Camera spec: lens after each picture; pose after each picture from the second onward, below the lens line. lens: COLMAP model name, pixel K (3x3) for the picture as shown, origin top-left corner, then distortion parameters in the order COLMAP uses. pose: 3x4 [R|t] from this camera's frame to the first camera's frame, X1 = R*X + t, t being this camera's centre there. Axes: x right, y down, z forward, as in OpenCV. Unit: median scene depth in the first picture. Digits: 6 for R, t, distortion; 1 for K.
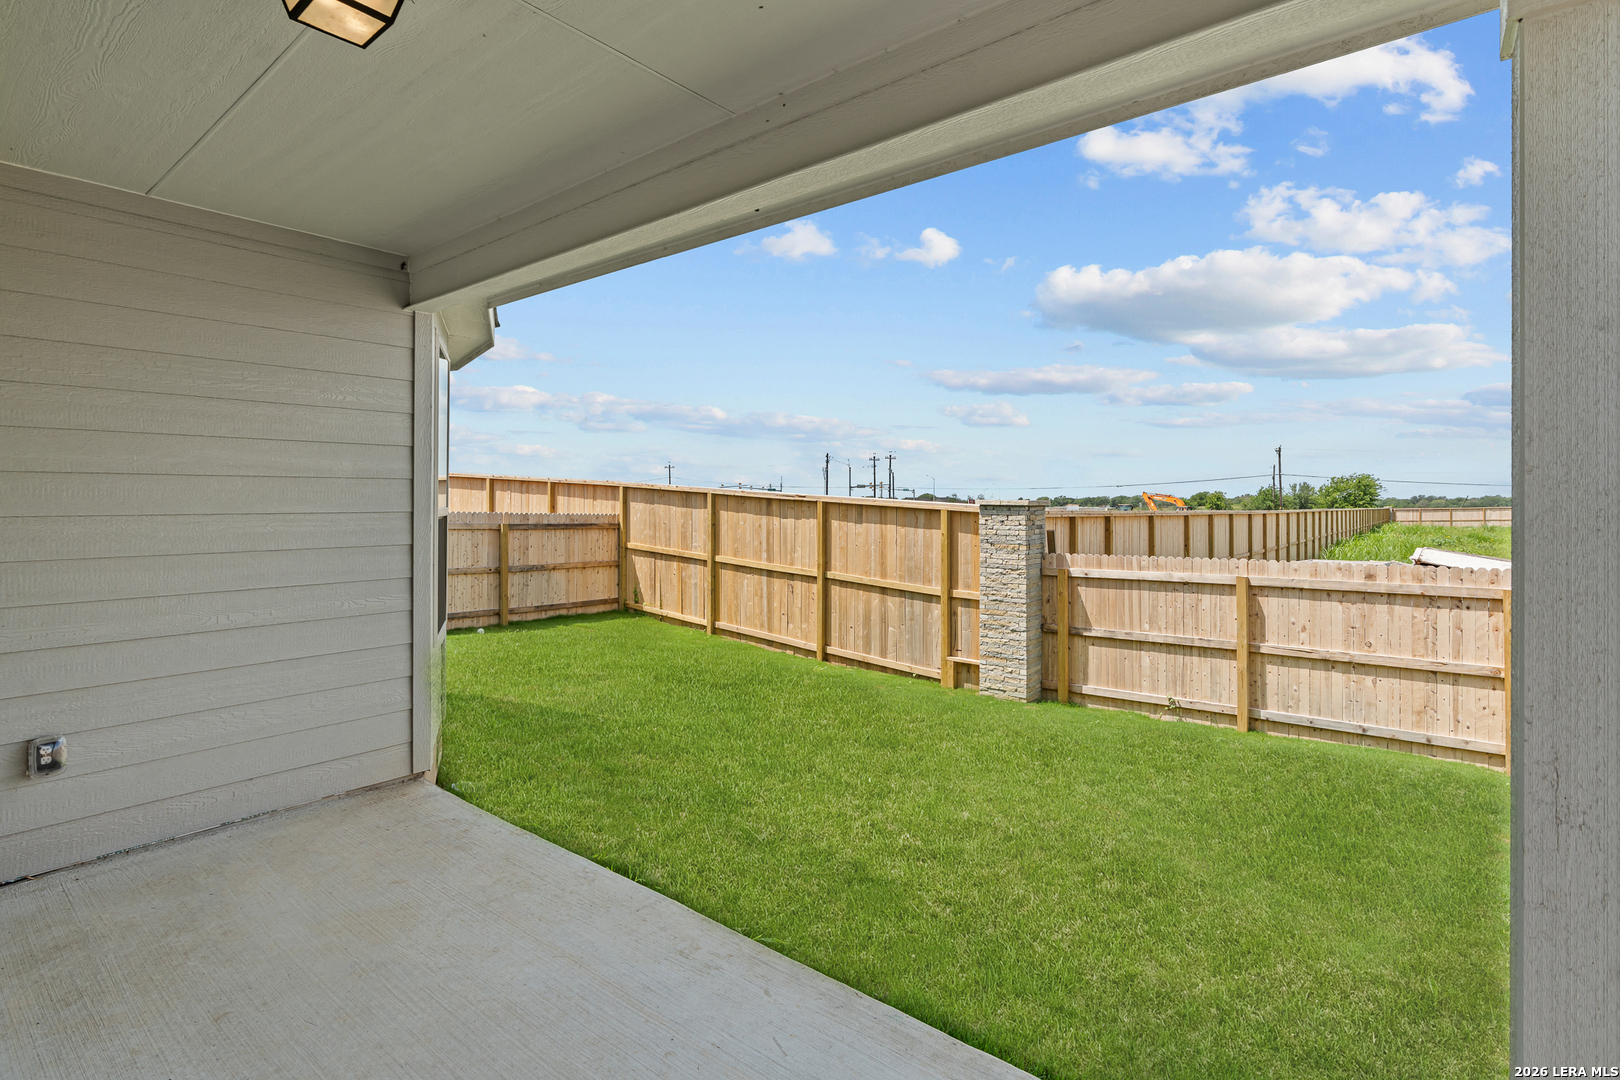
lens RADIAL K [[792.4, 0, 811.4], [0, 792.4, 501.4], [0, 0, 1]] dist [-0.001437, -0.000111]
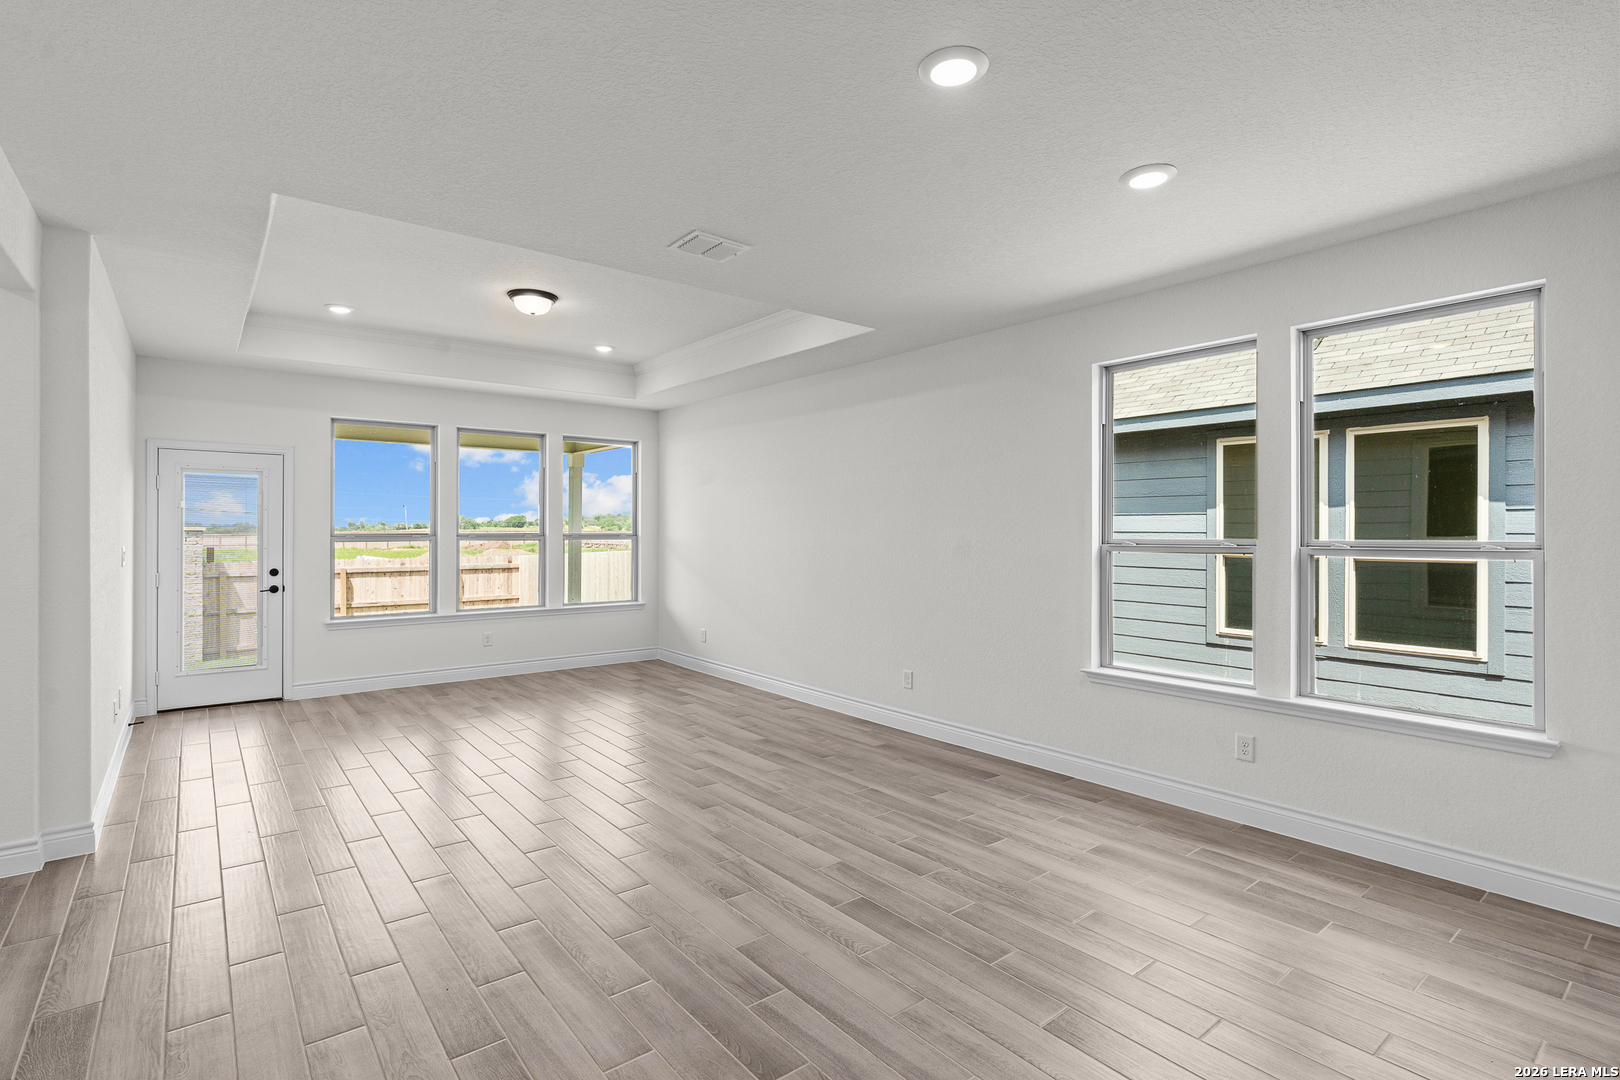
lens RADIAL K [[771.8, 0, 801.7], [0, 771.8, 530.6], [0, 0, 1]] dist [0.001431, 0.001226]
pose [[0.225788, 0.000655, 0.974176, -0.900681], [-0.005200, 0.999986, 0.000533, -0.001506], [-0.974162, -0.005186, 0.225789, -0.437105]]
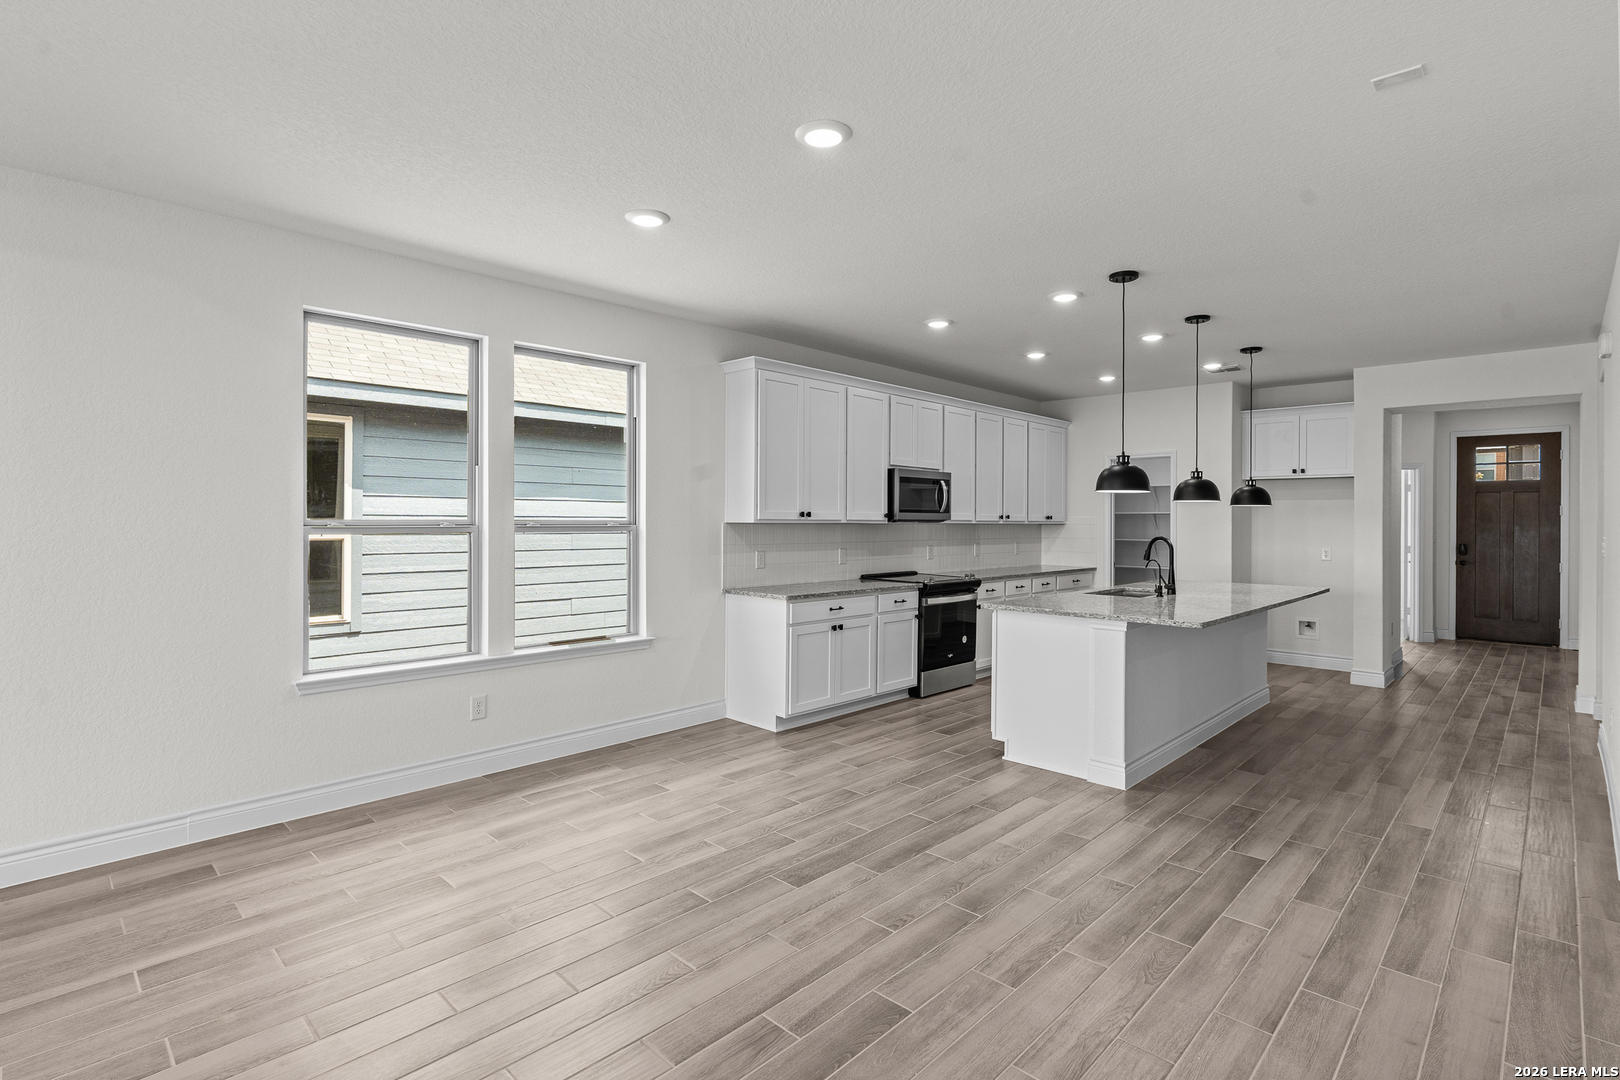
lens RADIAL K [[778.5, 0, 806.4], [0, 778.5, 519.8], [0, 0, 1]] dist [-0.011082, 0.001606]
pose [[-0.995324, -0.006312, 0.096389, -0.680376], [-0.006667, 0.999972, -0.003362, 0.002756], [-0.096365, -0.003989, -0.995338, -0.134619]]
